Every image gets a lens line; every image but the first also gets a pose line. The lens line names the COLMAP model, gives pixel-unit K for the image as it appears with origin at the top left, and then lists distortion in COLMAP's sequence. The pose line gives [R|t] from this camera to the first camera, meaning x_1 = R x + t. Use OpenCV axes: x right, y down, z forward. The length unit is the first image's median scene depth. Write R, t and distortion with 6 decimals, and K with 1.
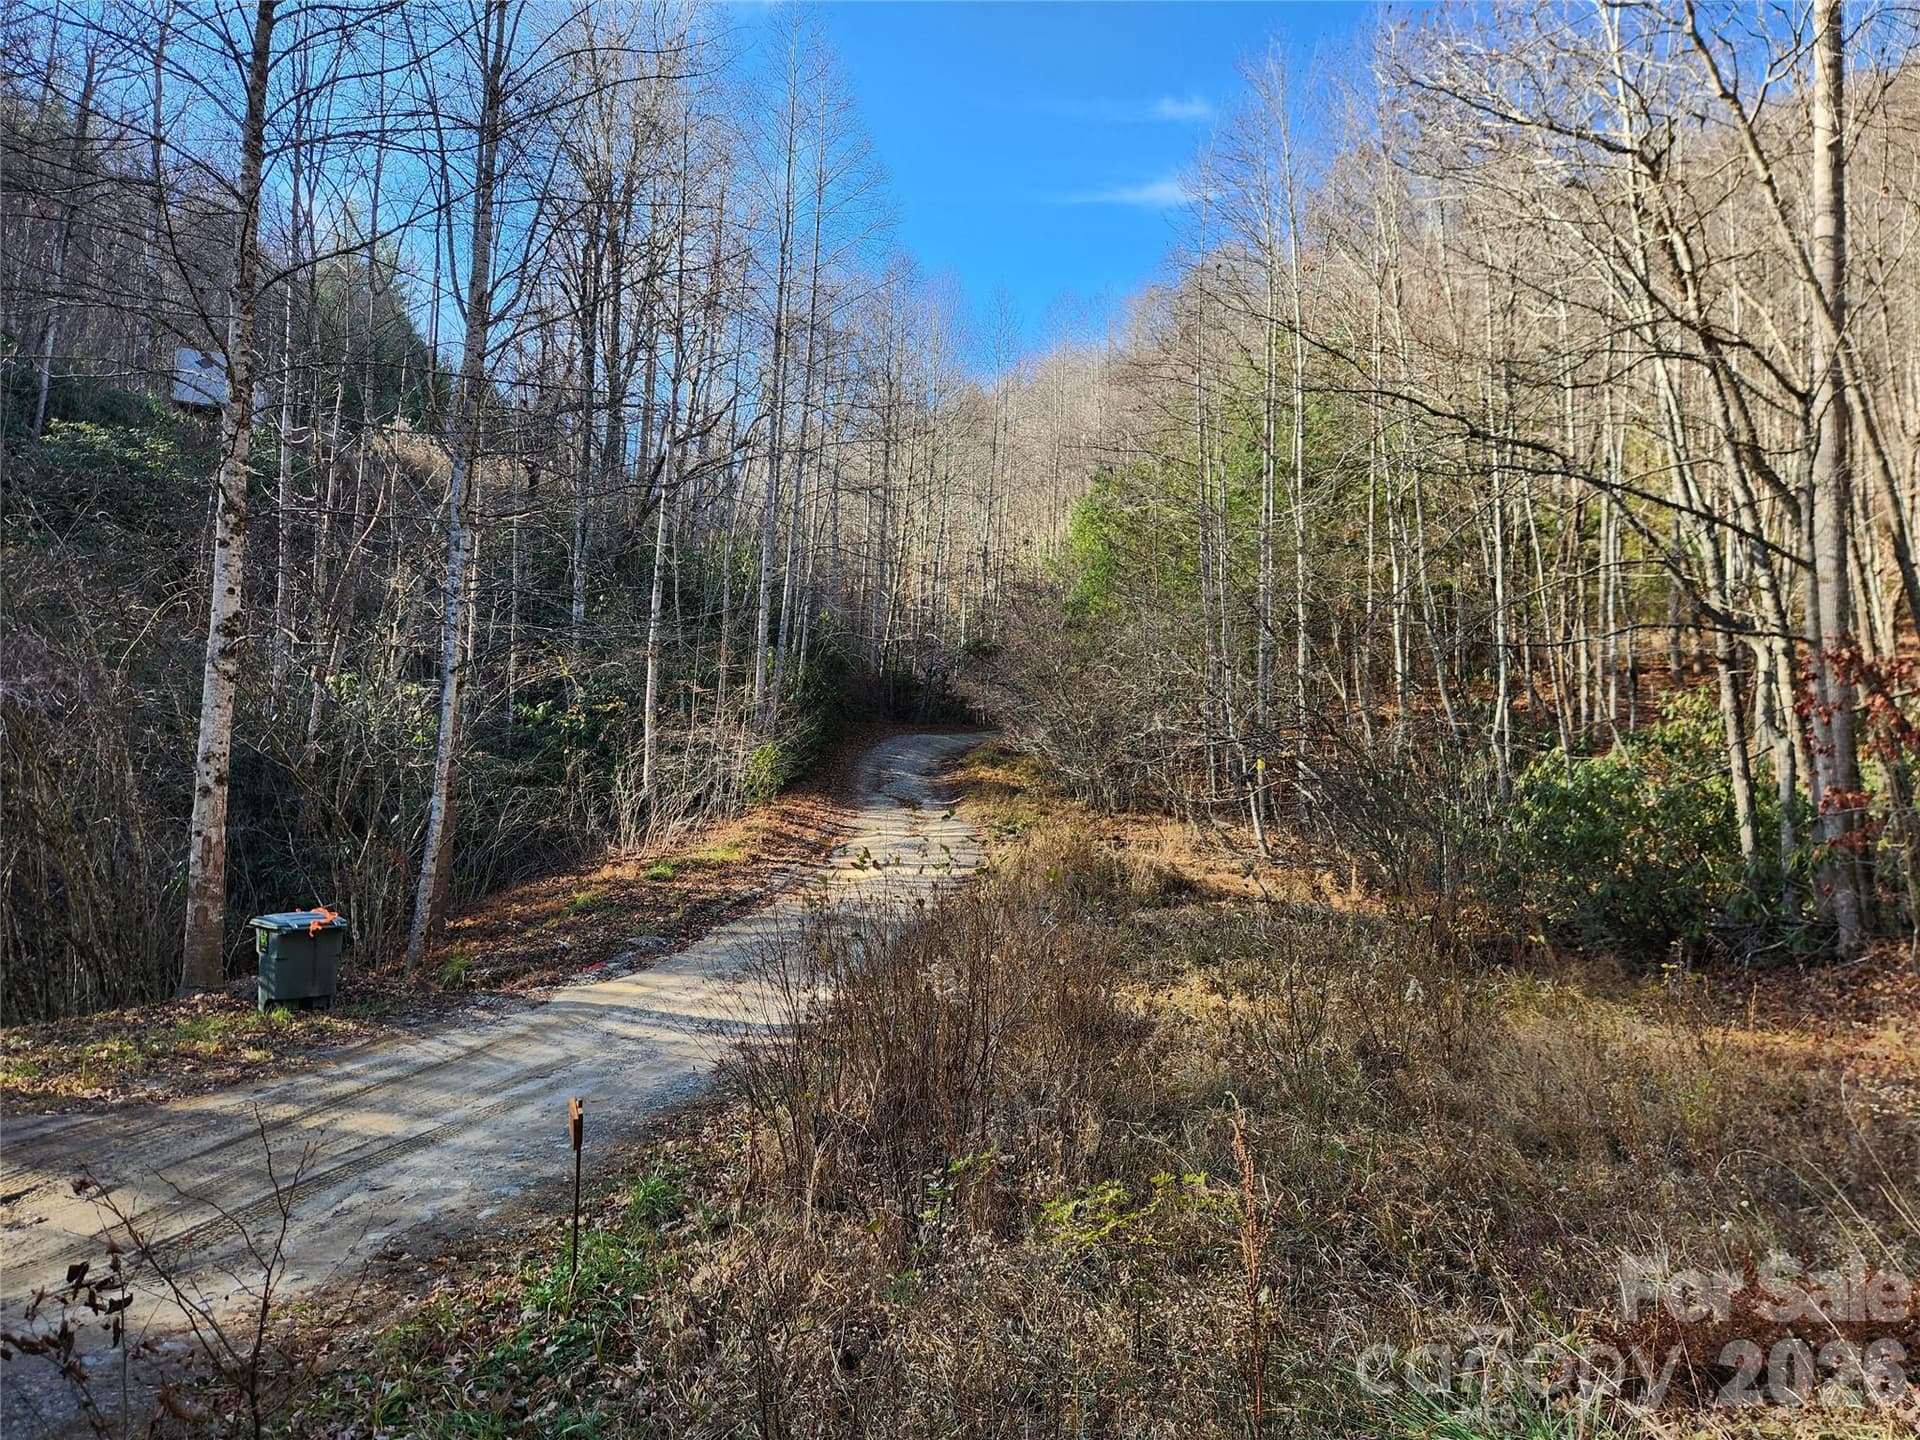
lens RADIAL K [[1308.4, 0, 960.0], [0, 1308.4, 720.0], [0, 0, 1]] dist [0.058515, 0.001001]
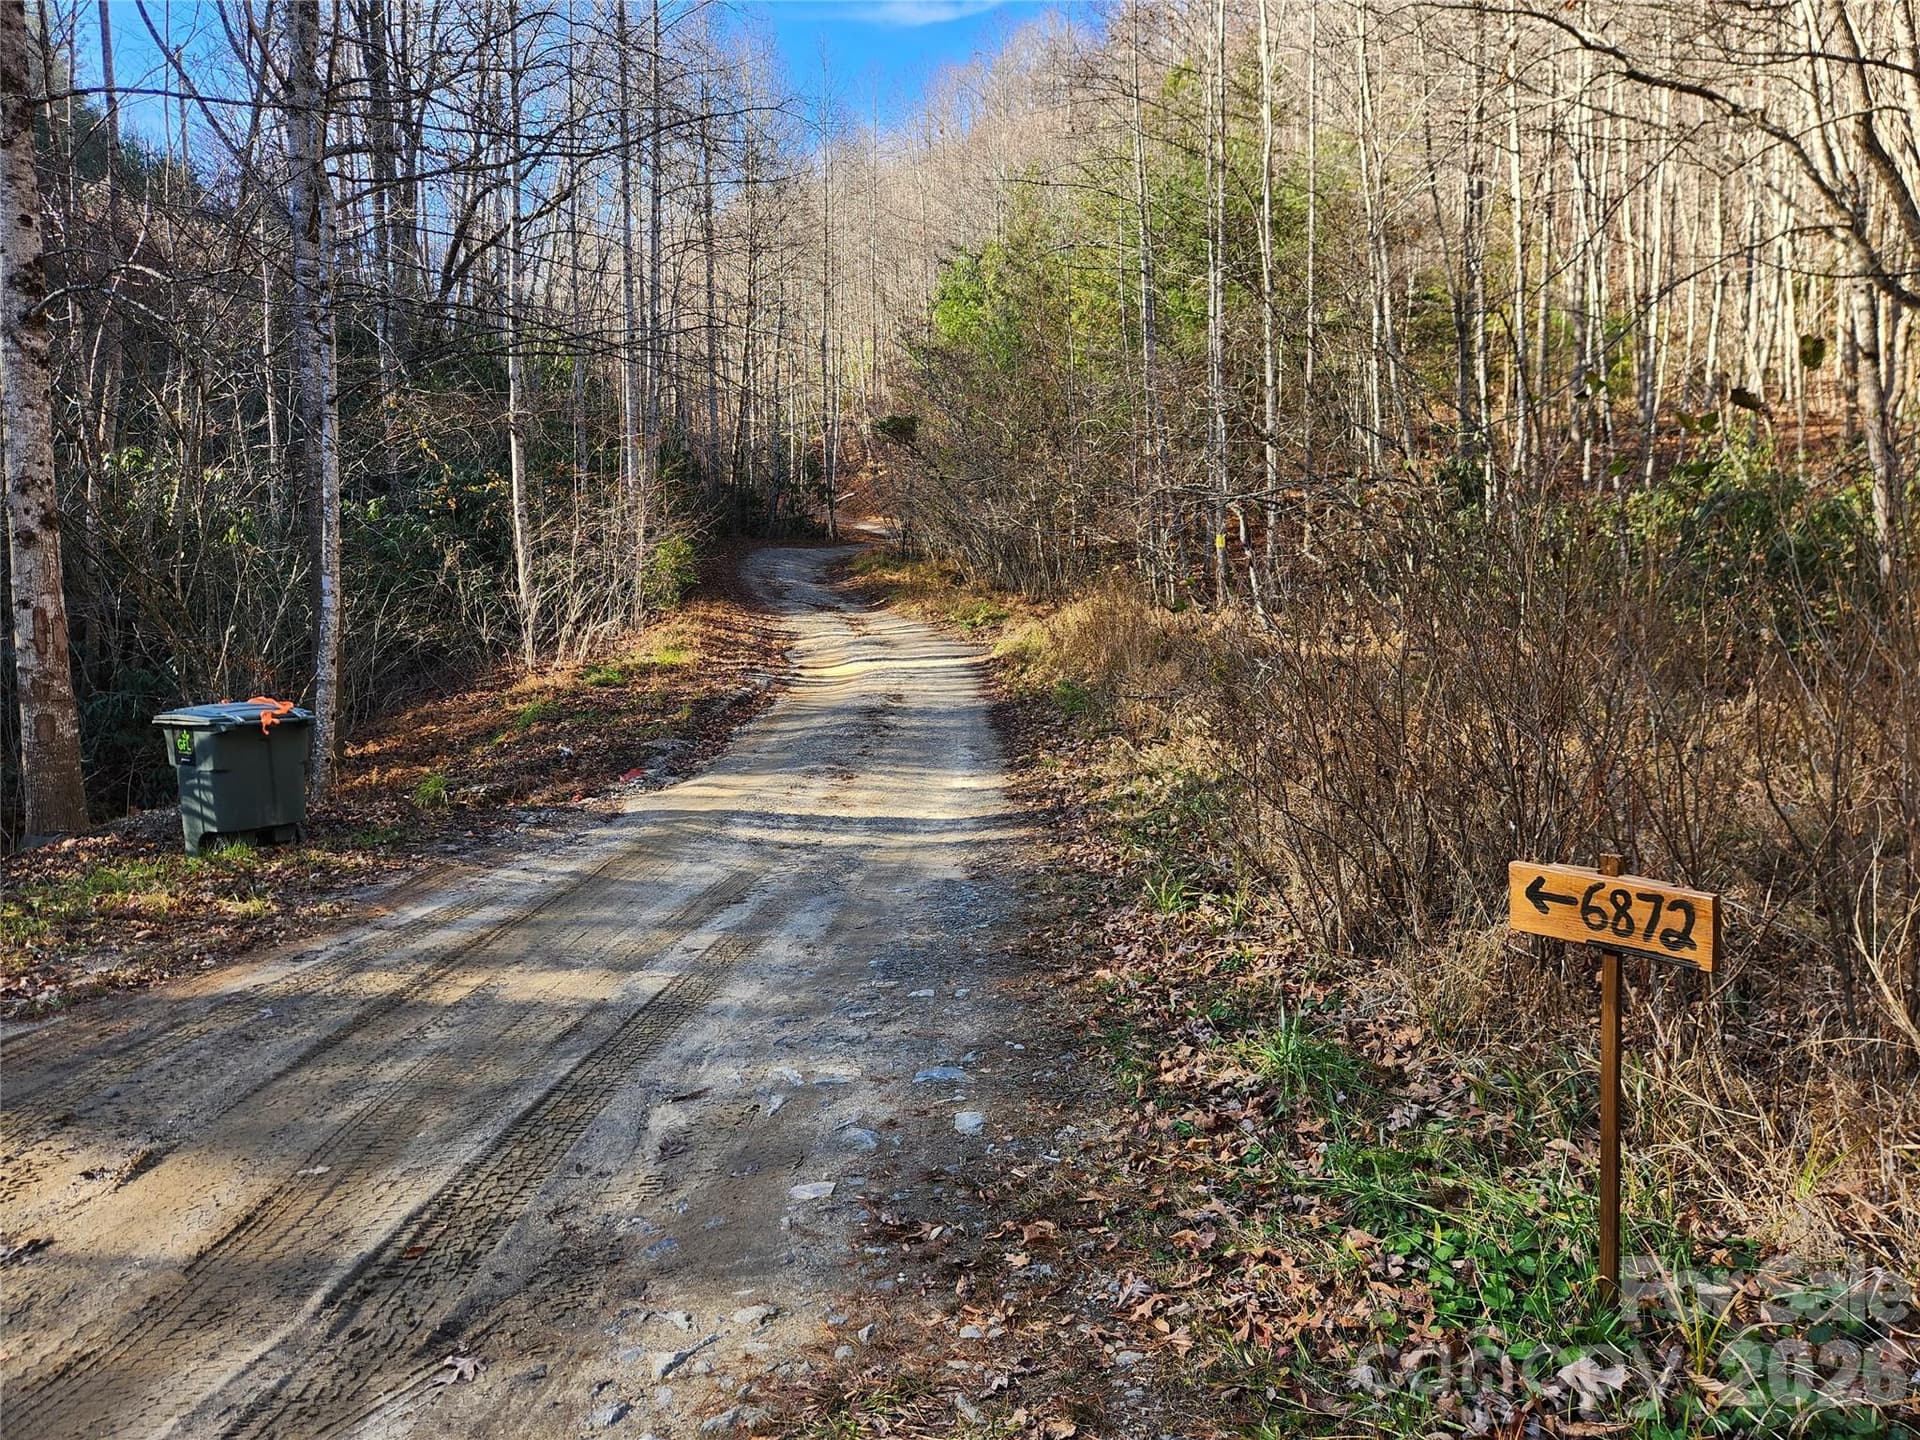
lens RADIAL K [[1270.6, 0, 960.0], [0, 1270.6, 720.0], [0, 0, 1]] dist [0.018650, 0.000029]
pose [[0.979485, -0.064416, 0.190943, -0.244946], [0.042362, 0.992179, 0.117413, 0.086741], [-0.197013, -0.106915, 0.974554, 0.290925]]
